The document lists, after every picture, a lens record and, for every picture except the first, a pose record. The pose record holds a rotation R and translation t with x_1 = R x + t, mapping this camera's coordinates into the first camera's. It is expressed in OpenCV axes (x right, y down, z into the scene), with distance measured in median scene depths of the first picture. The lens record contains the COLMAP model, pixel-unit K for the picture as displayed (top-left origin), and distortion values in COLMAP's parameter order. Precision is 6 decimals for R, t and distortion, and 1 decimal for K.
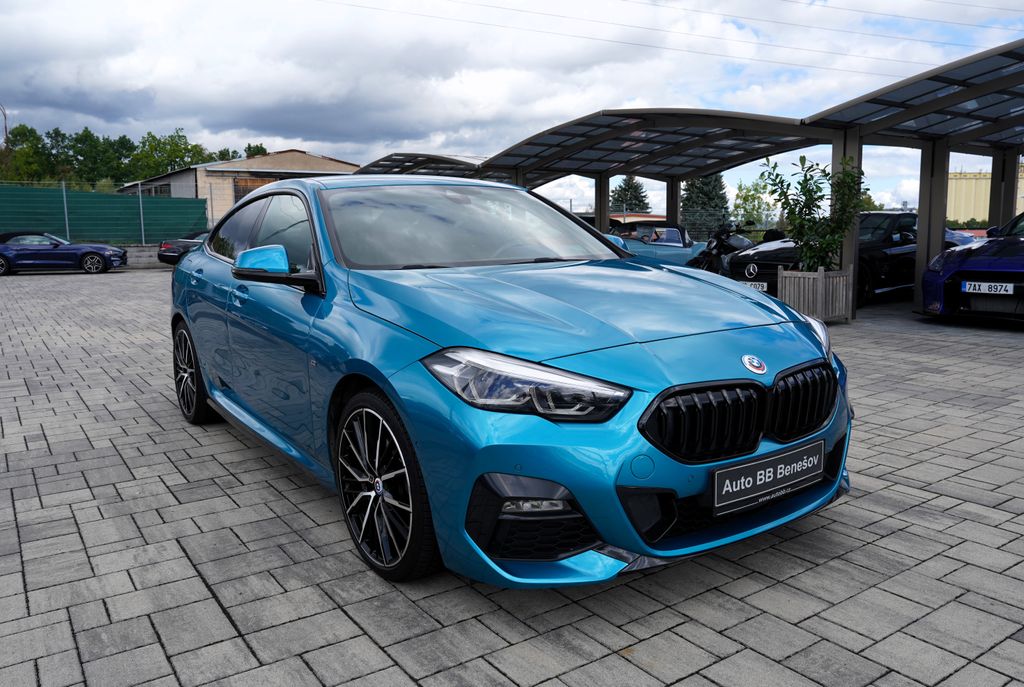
lens RADIAL K [[802.9, 0, 548.4], [0, 802.9, 343.0], [0, 0, 1]] dist [-0.058948, 0.018250]
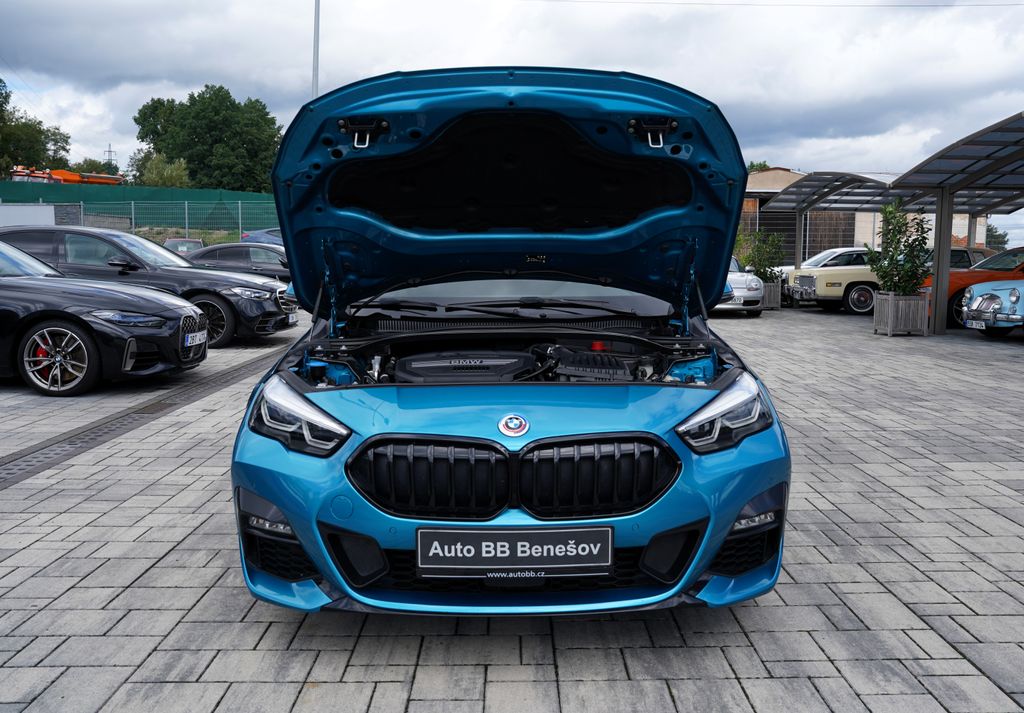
lens RADIAL K [[885.2, 0, 542.1], [0, 885.2, 356.9], [0, 0, 1]] dist [-0.043606, 0.015491]
pose [[0.822422, 0.082188, -0.562909, 0.846277], [-0.095393, 0.995422, 0.005967, -0.059550], [0.560823, 0.048790, 0.826497, 0.192867]]
